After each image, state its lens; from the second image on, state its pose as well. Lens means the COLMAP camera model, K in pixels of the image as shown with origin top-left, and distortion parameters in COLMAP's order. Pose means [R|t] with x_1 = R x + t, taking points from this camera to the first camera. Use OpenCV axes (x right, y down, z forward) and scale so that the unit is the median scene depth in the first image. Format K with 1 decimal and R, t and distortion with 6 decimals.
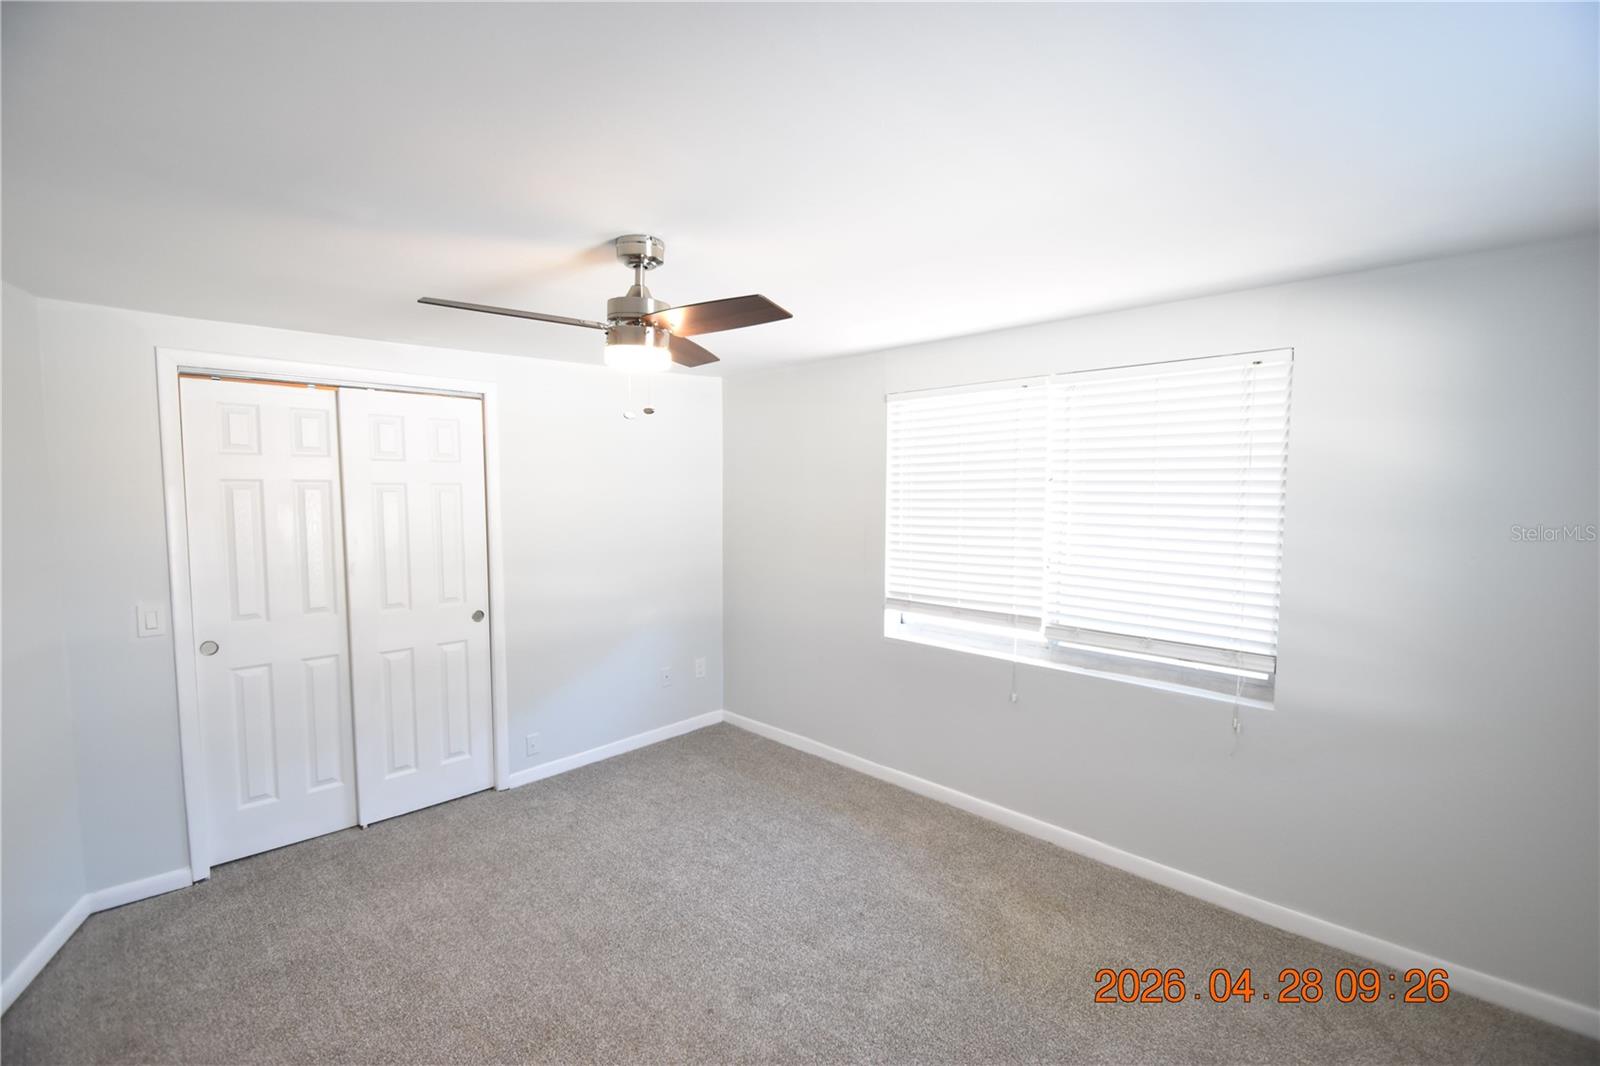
lens RADIAL K [[697.8, 0, 797.9], [0, 697.8, 530.4], [0, 0, 1]] dist [0.003121, -0.009470]
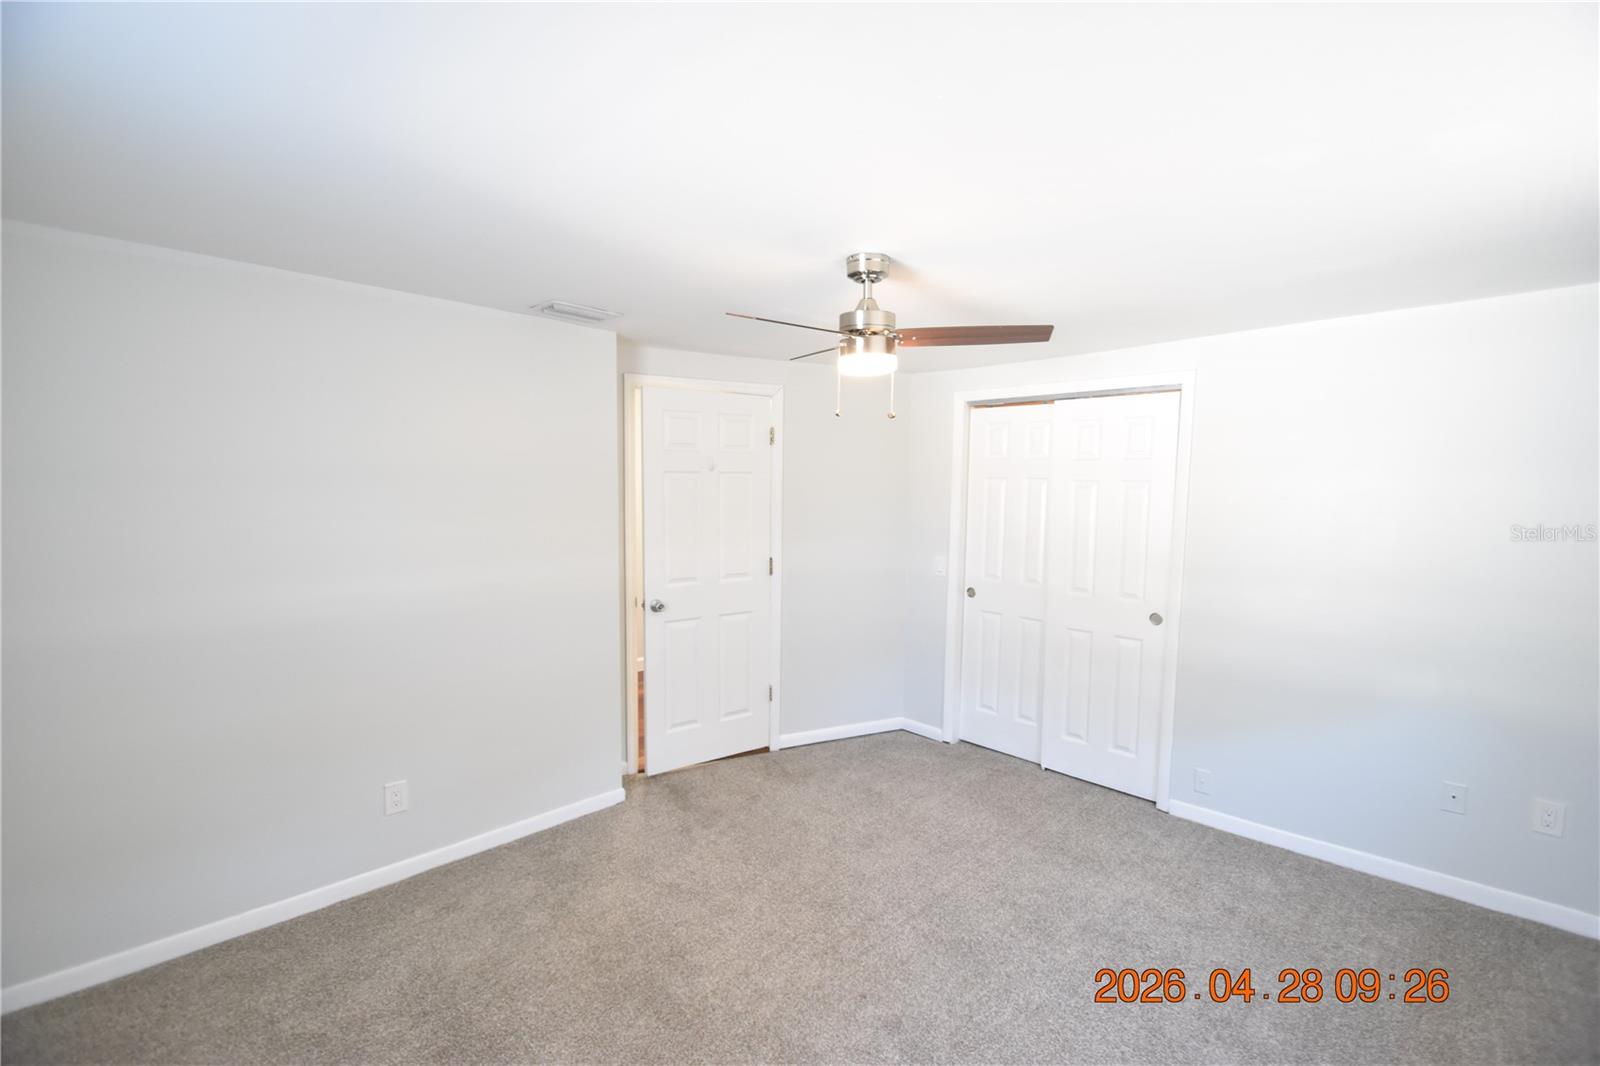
lens RADIAL K [[697.8, 0, 794.6], [0, 697.8, 537.6], [0, 0, 1]] dist [0.003121, -0.009470]
pose [[0.004591, 0.083152, -0.996526, 0.528669], [-0.071301, 0.994028, 0.082615, -0.034916], [0.997444, 0.070674, 0.010492, 0.531725]]
